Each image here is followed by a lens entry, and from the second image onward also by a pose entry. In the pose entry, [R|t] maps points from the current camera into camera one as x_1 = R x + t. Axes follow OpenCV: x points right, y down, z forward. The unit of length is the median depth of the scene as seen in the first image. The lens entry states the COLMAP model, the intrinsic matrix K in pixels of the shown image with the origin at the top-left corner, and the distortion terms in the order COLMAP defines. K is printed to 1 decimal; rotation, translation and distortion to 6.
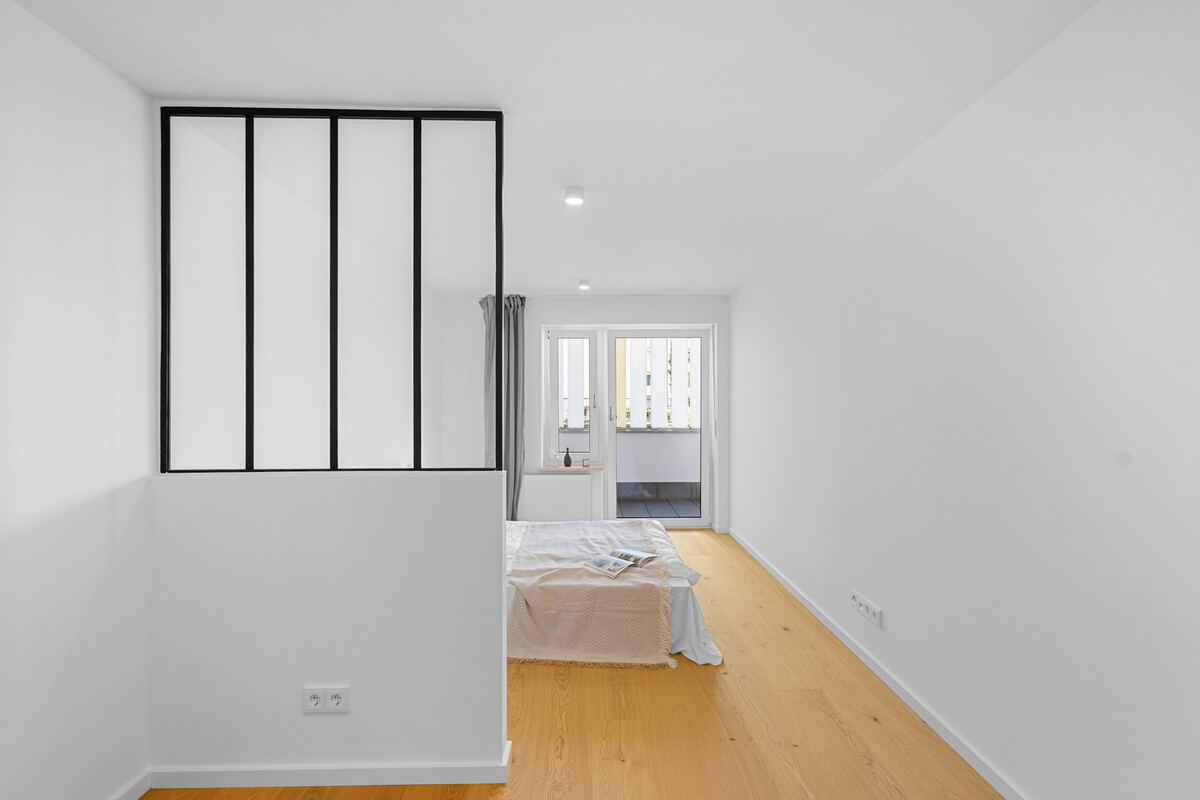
lens RADIAL K [[551.0, 0, 599.9], [0, 551.0, 399.6], [0, 0, 1]] dist [-0.000037, 0.000045]
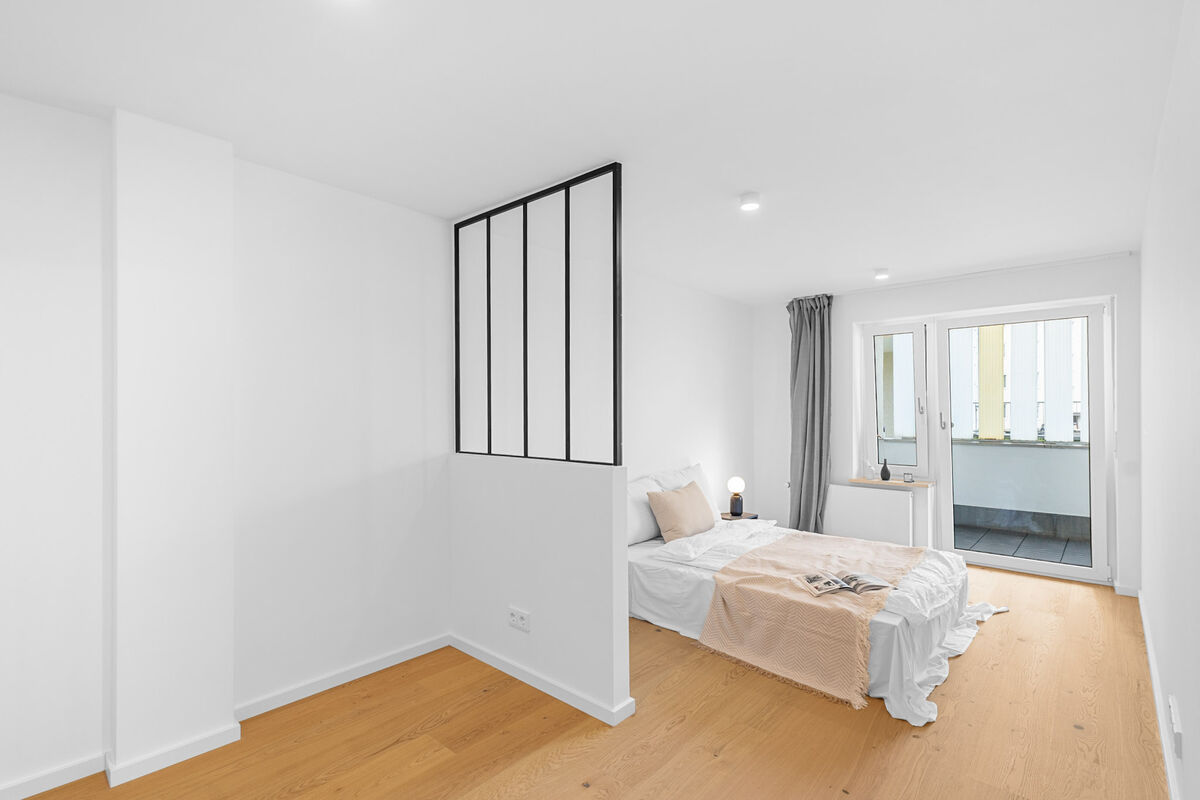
lens RADIAL K [[556.4, 0, 598.3], [0, 556.4, 410.3], [0, 0, 1]] dist [0.000246, -0.000064]
pose [[0.730091, -0.000138, -0.683350, 0.394040], [0.006522, 0.999956, 0.006766, 0.000543], [0.683319, -0.009396, 0.730060, 0.063648]]
